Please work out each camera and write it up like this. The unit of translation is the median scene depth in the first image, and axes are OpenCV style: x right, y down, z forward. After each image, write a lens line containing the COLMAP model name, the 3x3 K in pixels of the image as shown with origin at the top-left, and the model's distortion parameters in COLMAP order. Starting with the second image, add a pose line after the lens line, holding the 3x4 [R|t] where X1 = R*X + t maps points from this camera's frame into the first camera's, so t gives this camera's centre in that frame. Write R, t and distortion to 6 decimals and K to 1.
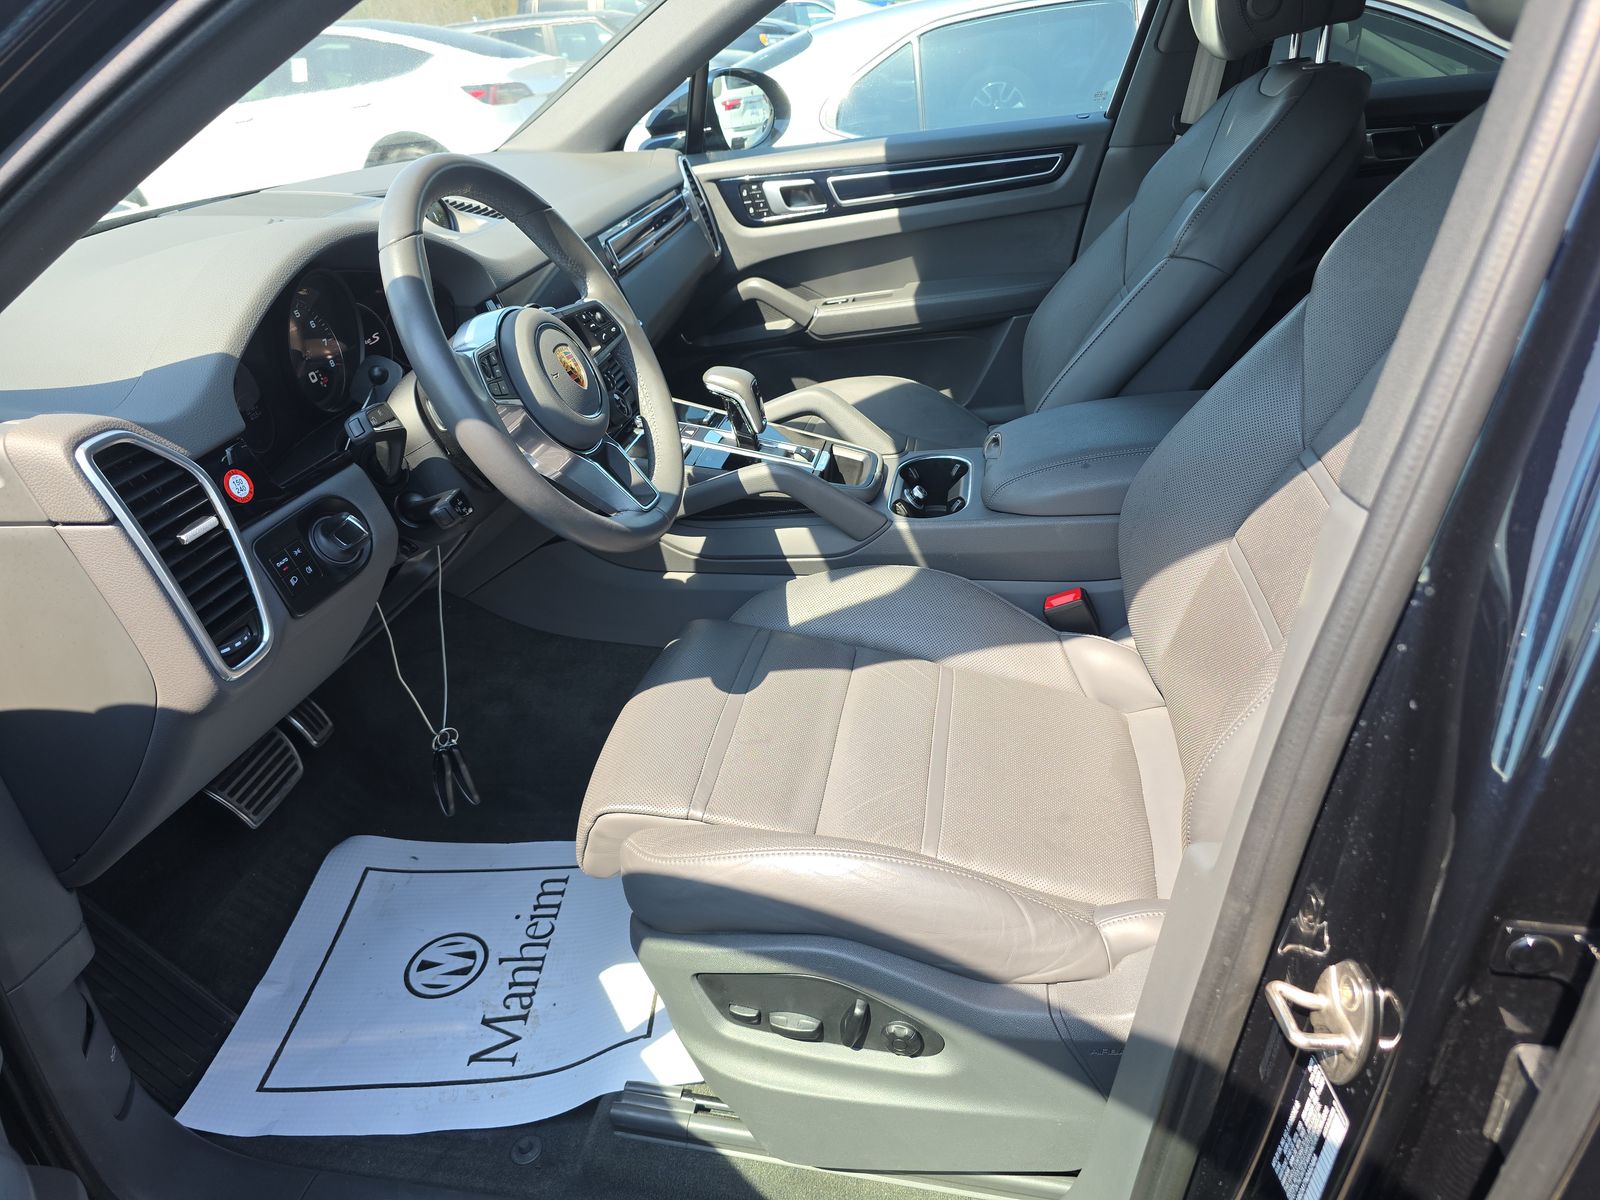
lens RADIAL K [[1062.9, 0, 790.9], [0, 1062.9, 587.3], [0, 0, 1]] dist [0.057222, -0.088931]
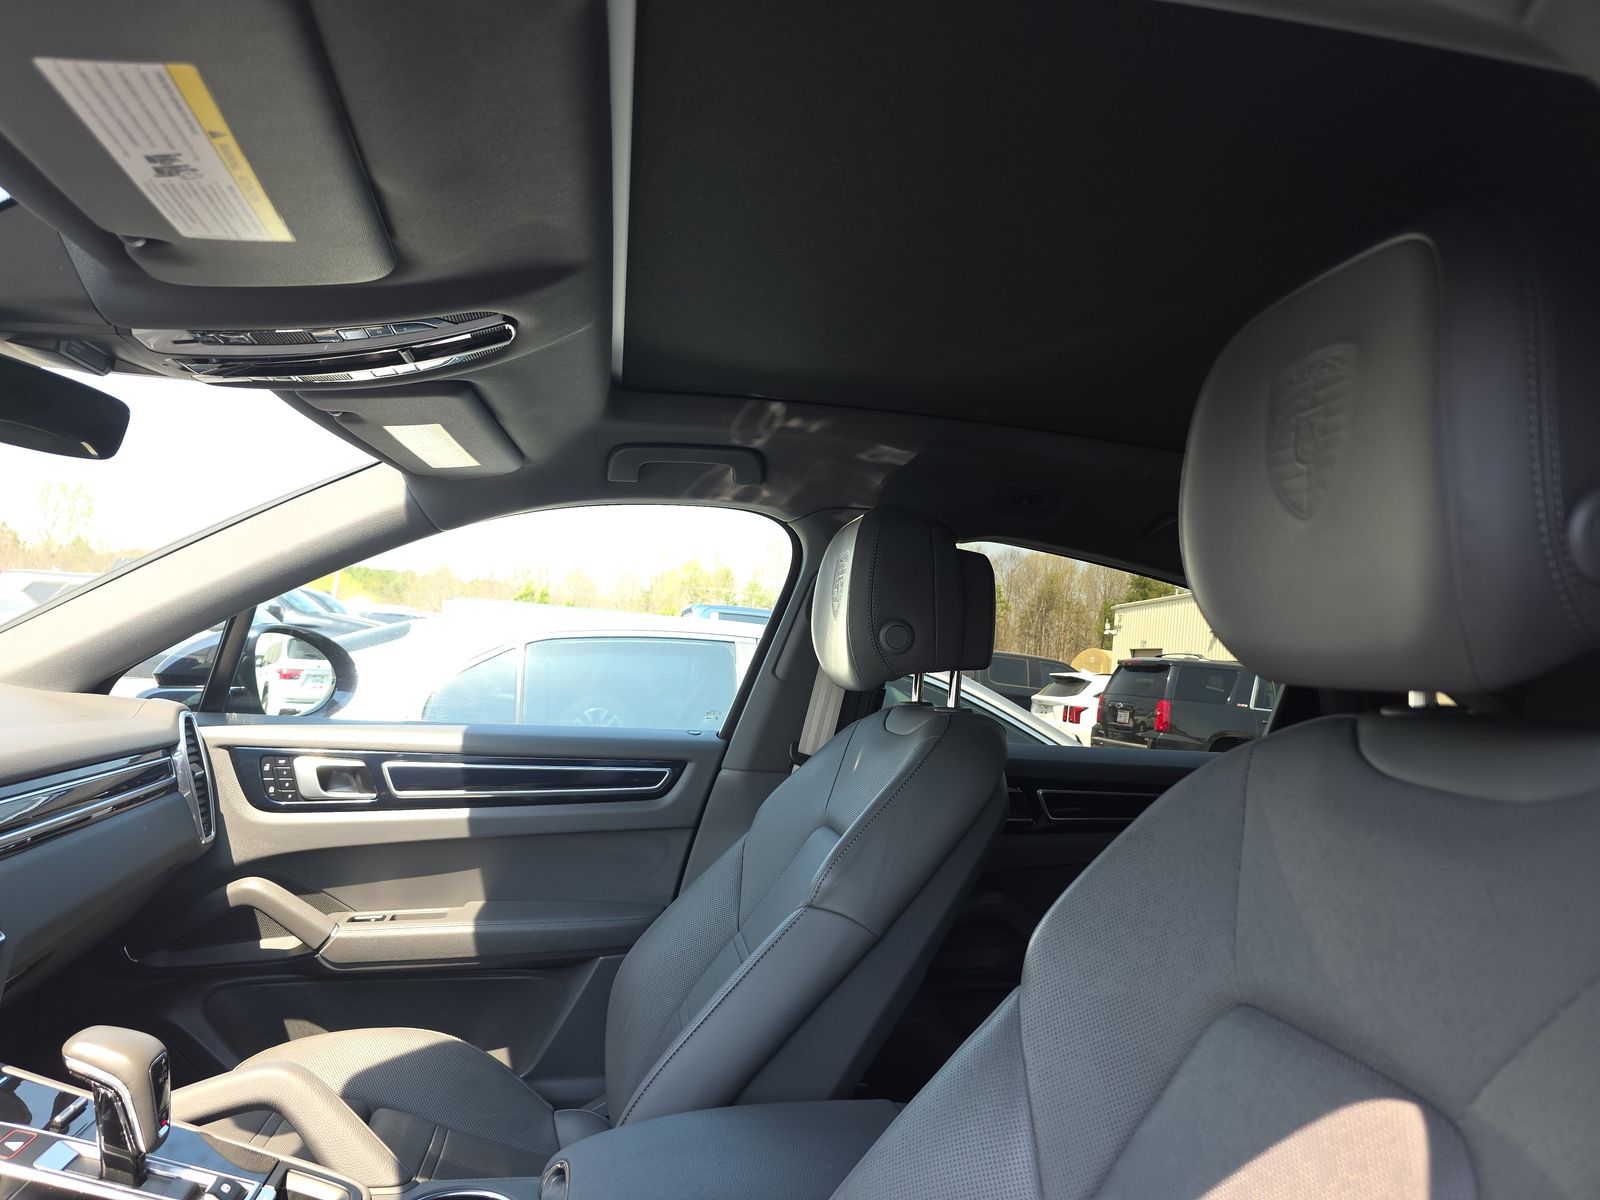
lens RADIAL K [[1062.9, 0, 790.9], [0, 1062.9, 587.3], [0, 0, 1]] dist [0.057222, -0.088931]
pose [[0.930136, 0.179672, 0.320257, 0.037642], [0.016744, 0.850466, -0.525763, -0.068073], [-0.366832, 0.494394, 0.788041, 0.193378]]
